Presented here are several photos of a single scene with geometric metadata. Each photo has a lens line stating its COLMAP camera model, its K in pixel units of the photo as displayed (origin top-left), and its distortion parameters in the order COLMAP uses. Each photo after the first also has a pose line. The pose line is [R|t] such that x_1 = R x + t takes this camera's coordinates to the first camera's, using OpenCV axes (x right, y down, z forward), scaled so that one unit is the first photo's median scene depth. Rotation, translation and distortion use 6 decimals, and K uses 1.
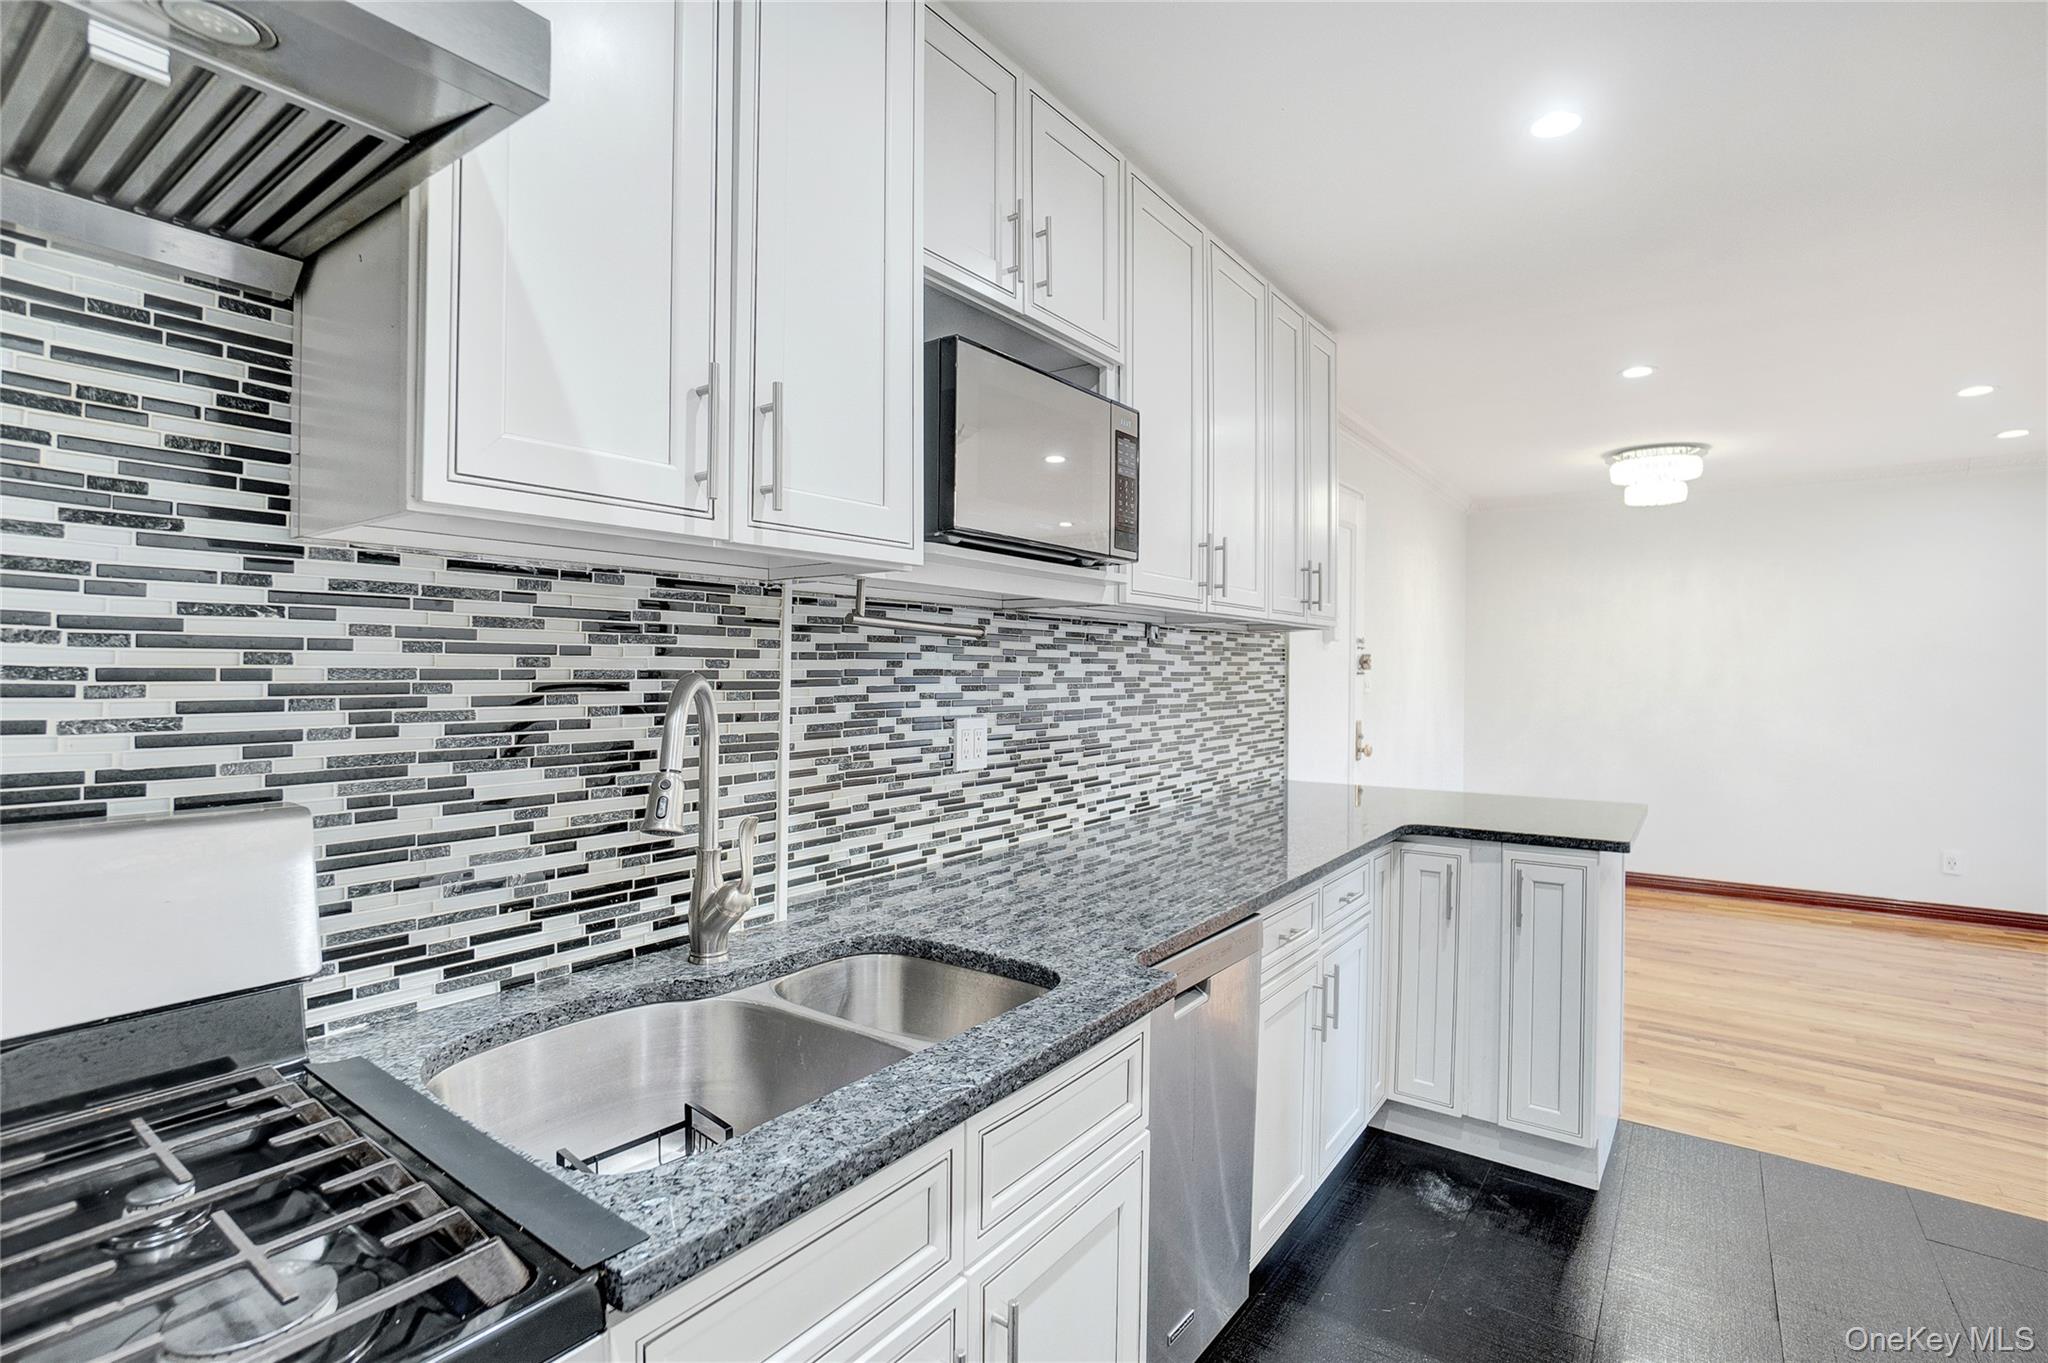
lens RADIAL K [[956.8, 0, 1024.0], [0, 956.8, 681.5], [0, 0, 1]] dist [-0.001193, -0.000246]
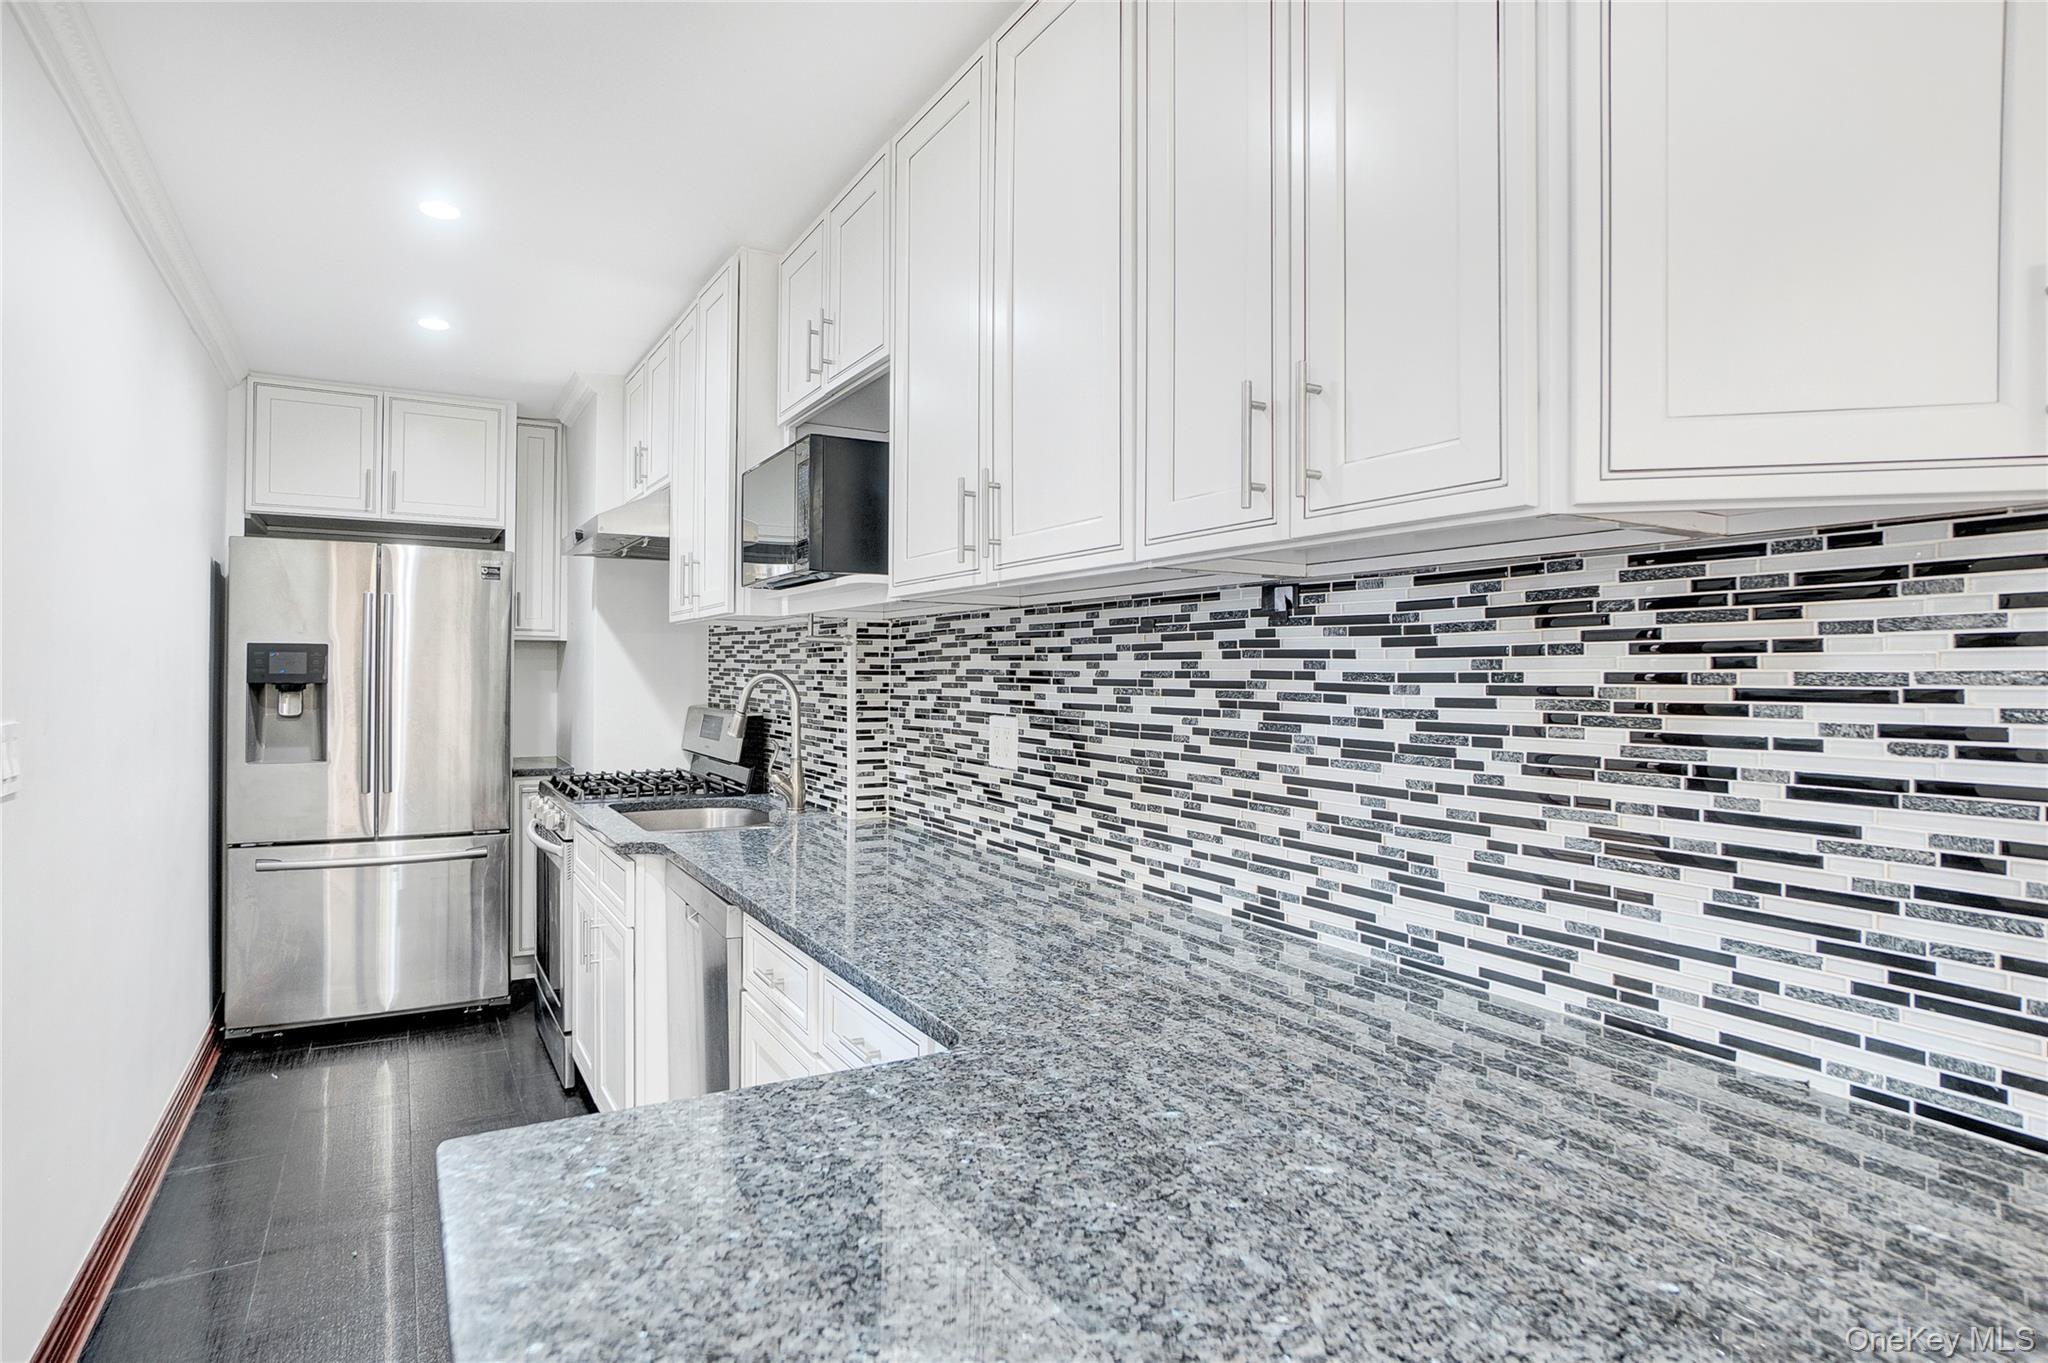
lens RADIAL K [[1362.0, 0, 1024.6], [0, 1362.0, 648.6], [0, 0, 1]] dist [-0.003385, -0.001051]
pose [[-0.481829, -0.026613, -0.875861, 1.033804], [-0.021773, 0.999594, -0.018395, -0.007021], [0.875995, 0.010207, -0.482212, 1.467260]]
